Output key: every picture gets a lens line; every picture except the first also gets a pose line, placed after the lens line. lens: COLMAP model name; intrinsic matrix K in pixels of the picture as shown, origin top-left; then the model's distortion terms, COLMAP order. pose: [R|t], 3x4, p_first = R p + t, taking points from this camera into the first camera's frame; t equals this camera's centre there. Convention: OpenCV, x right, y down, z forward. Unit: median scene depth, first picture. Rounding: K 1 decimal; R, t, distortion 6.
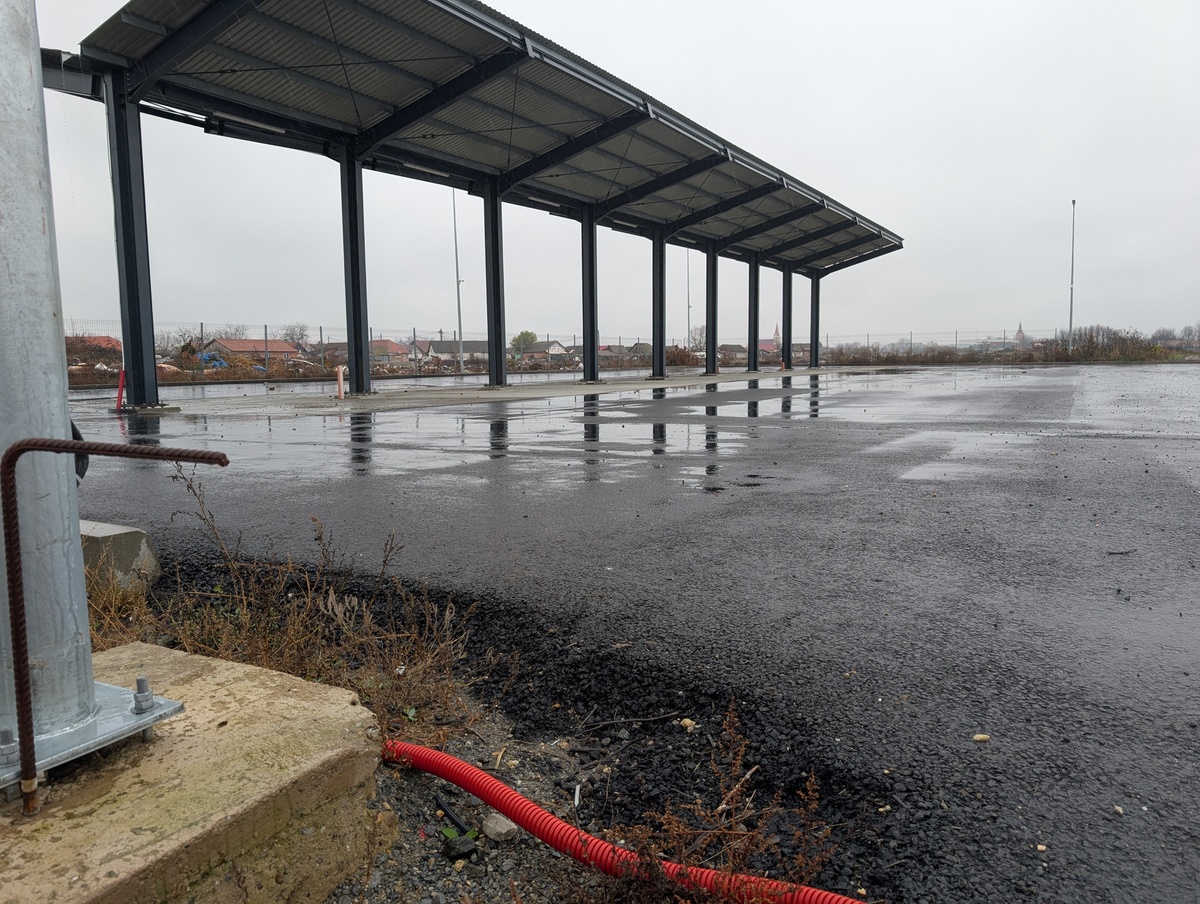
lens RADIAL K [[859.9, 0, 600.0], [0, 859.9, 452.0], [0, 0, 1]] dist [-0.005891, -0.003547]
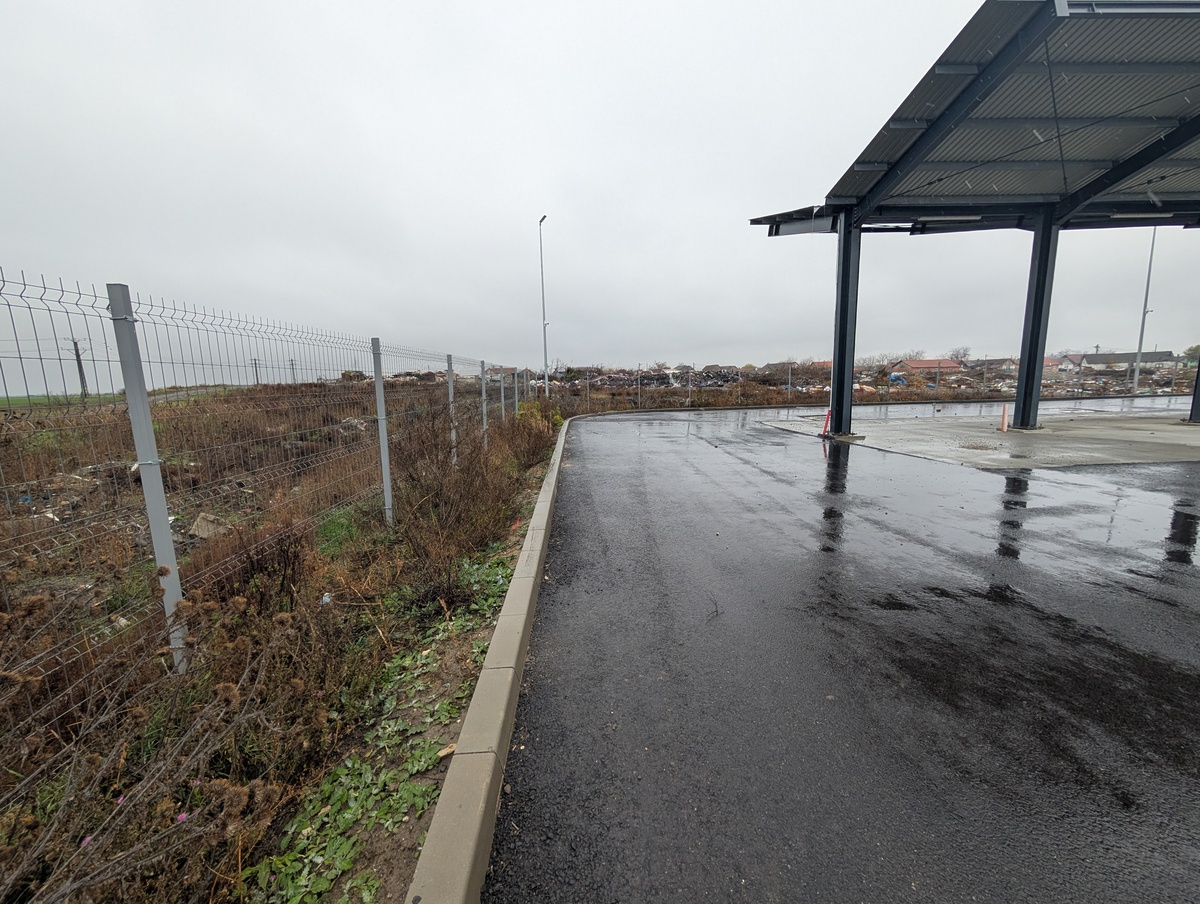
lens RADIAL K [[453.2, 0, 600.0], [0, 453.2, 452.0], [0, 0, 1]] dist [-0.002564, -0.000444]
pose [[0.541260, 0.125492, -0.831438, -0.058913], [-0.066466, 0.992092, 0.106471, -0.051561], [0.838224, -0.002366, 0.545320, 0.133326]]
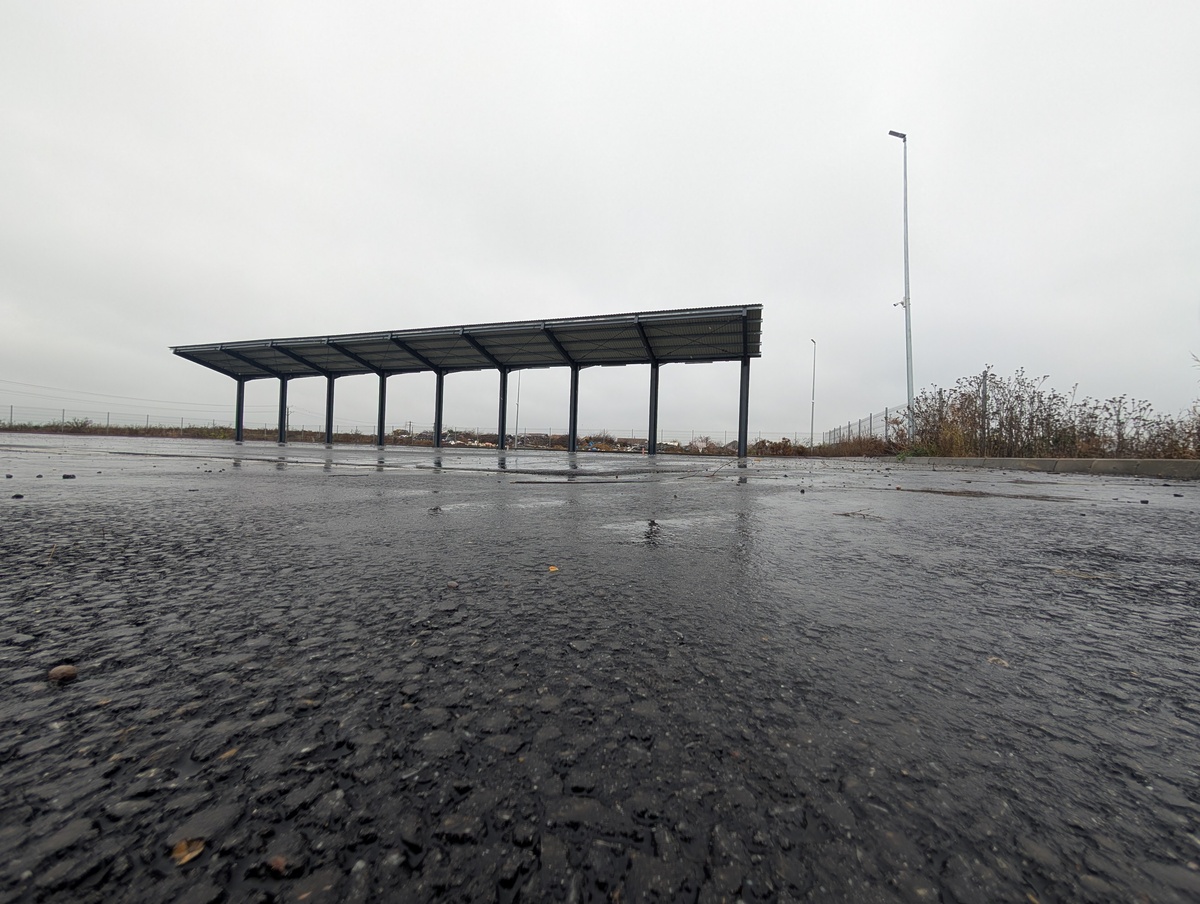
lens RADIAL K [[453.2, 0, 600.0], [0, 453.2, 452.0], [0, 0, 1]] dist [-0.002564, -0.000444]
pose [[0.185310, 0.027574, -0.982293, 1.440178], [-0.127086, 0.991884, 0.003868, -0.186003], [0.974428, 0.124119, 0.187310, 1.603268]]
